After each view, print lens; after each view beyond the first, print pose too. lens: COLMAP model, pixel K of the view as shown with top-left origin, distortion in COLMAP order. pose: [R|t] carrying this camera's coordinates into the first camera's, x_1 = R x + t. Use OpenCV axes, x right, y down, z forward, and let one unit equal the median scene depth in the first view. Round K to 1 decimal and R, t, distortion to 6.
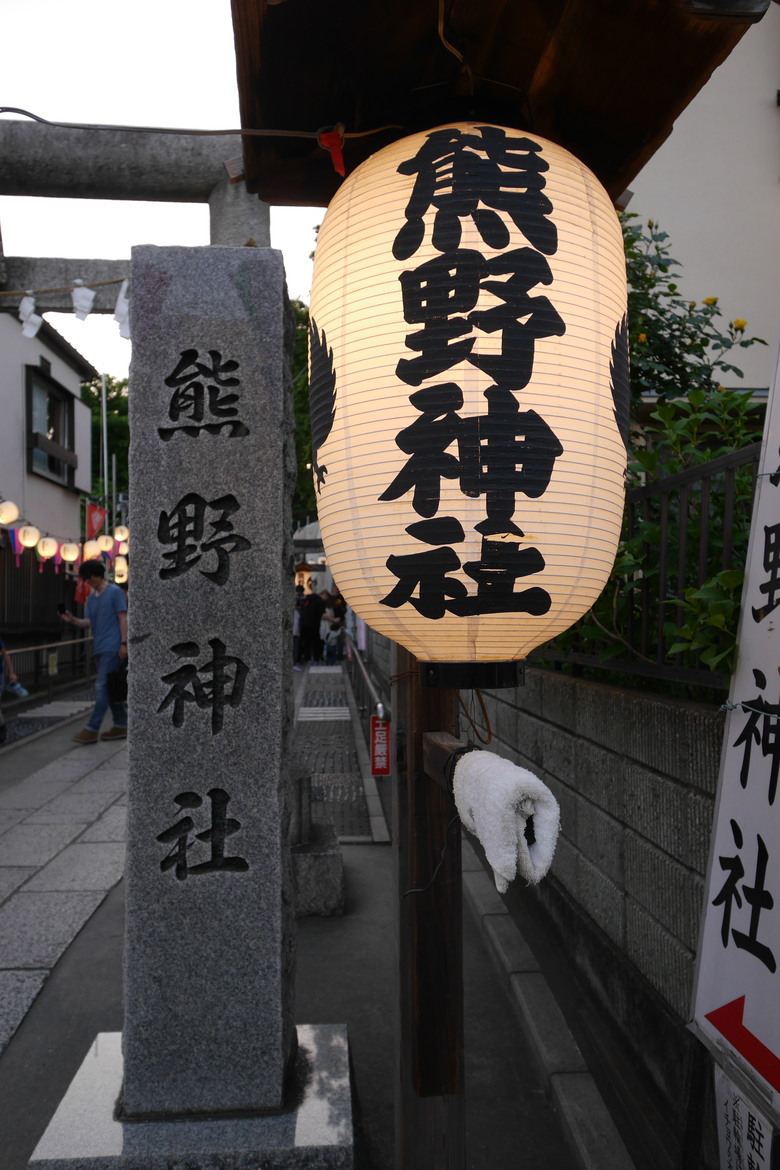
lens RADIAL K [[946.9, 0, 389.5], [0, 946.9, 586.1], [0, 0, 1]] dist [0.012866, -0.004031]
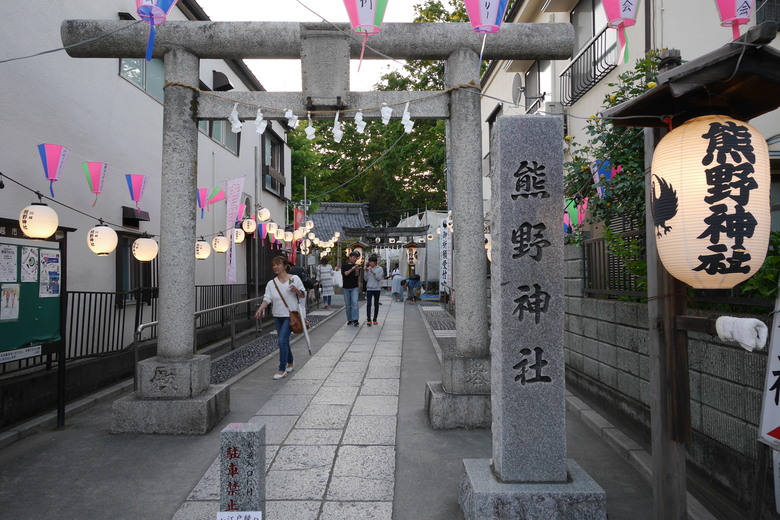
lens RADIAL K [[631.3, 0, 390.3], [0, 631.3, 259.4], [0, 0, 1]] dist [0.012866, -0.004031]
pose [[0.996928, 0.000671, -0.078318, -0.428696], [-0.000192, 0.999981, 0.006124, -0.015309], [0.078320, -0.006090, 0.996910, -0.604680]]
